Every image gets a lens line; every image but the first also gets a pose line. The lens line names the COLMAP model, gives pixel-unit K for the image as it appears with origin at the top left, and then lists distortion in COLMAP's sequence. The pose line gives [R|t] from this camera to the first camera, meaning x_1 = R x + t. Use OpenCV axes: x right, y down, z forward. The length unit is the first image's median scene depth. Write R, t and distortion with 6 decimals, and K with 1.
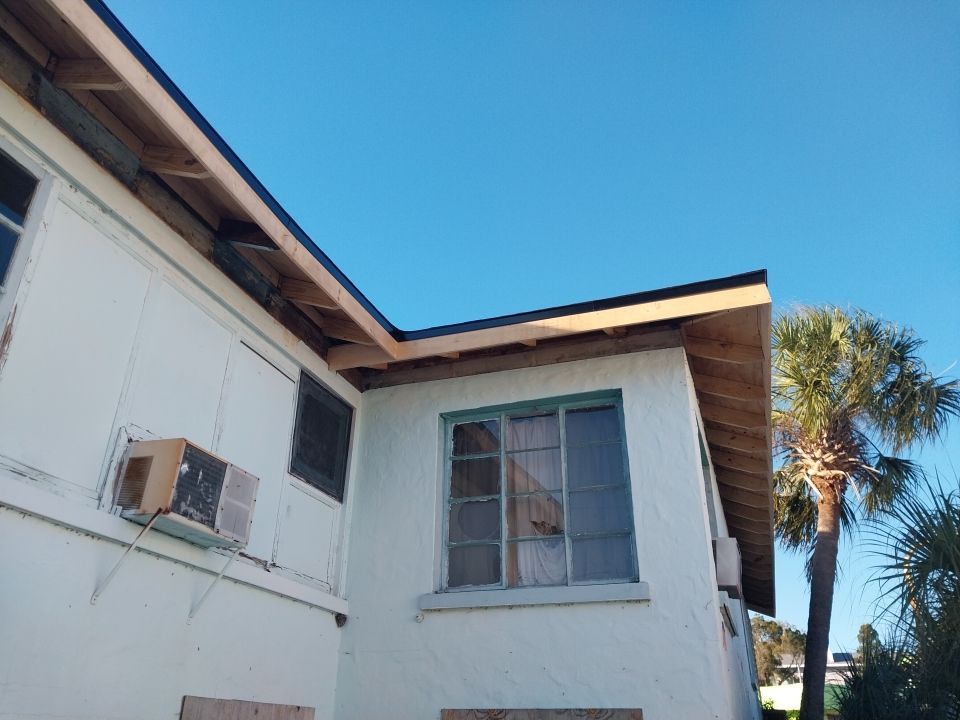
lens RADIAL K [[758.6, 0, 482.9], [0, 758.6, 365.5], [0, 0, 1]] dist [0.005217, -0.003498]
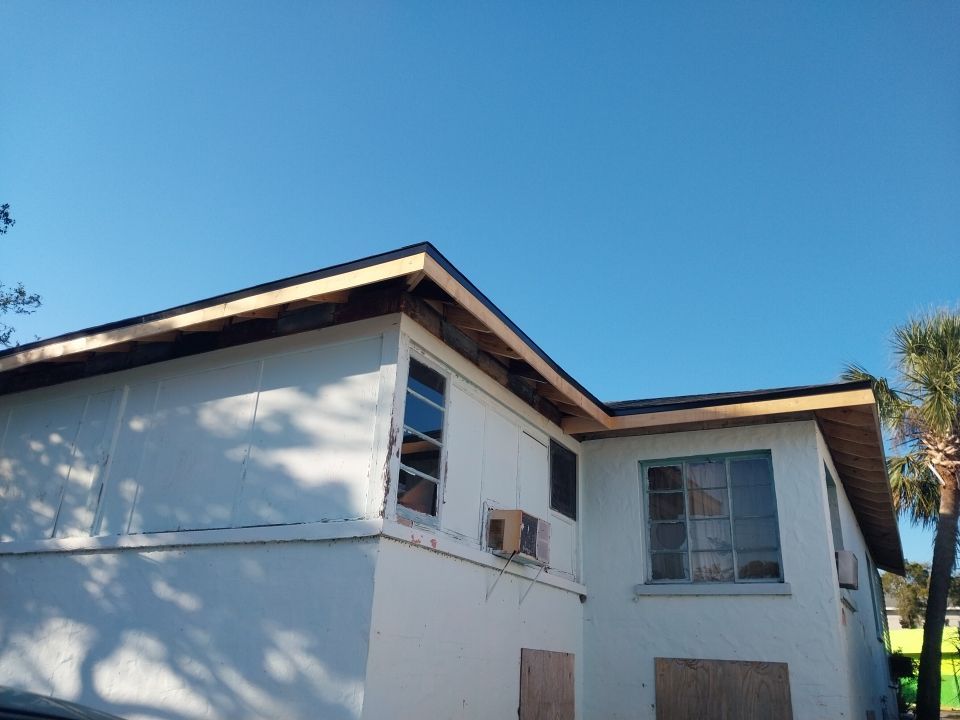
lens RADIAL K [[757.0, 0, 484.2], [0, 757.0, 372.8], [0, 0, 1]] dist [0.070761, -0.109173]
pose [[0.987270, -0.024876, -0.157093, -0.129959], [0.038901, 0.995462, 0.086843, -0.273495], [0.154220, -0.091849, 0.983758, -0.535877]]
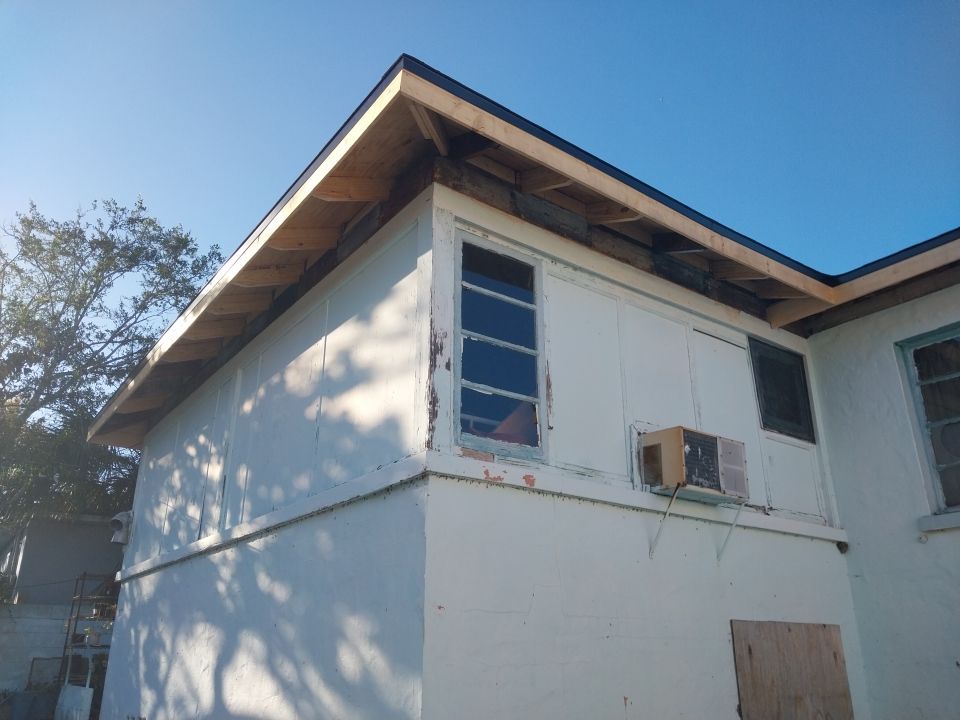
lens RADIAL K [[757.0, 0, 484.2], [0, 757.0, 372.8], [0, 0, 1]] dist [0.070761, -0.109173]
pose [[0.829707, -0.210132, -0.517138, 0.009115], [0.262957, 0.964339, 0.030048, -0.080465], [0.492382, -0.160916, 0.855375, -0.167820]]
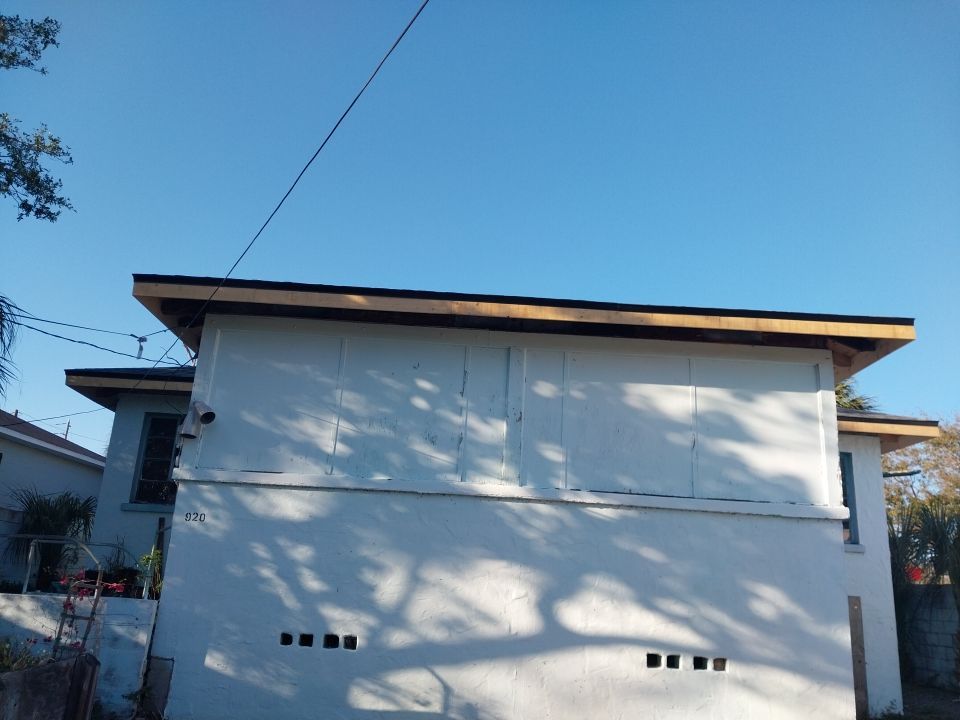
lens RADIAL K [[748.5, 0, 496.4], [0, 748.5, 366.9], [0, 0, 1]] dist [0.068845, -0.118273]
pose [[0.934537, 0.141187, 0.326659, -1.502888], [-0.200267, 0.967434, 0.154803, -0.338791], [-0.294165, -0.210089, 0.932379, -0.640888]]
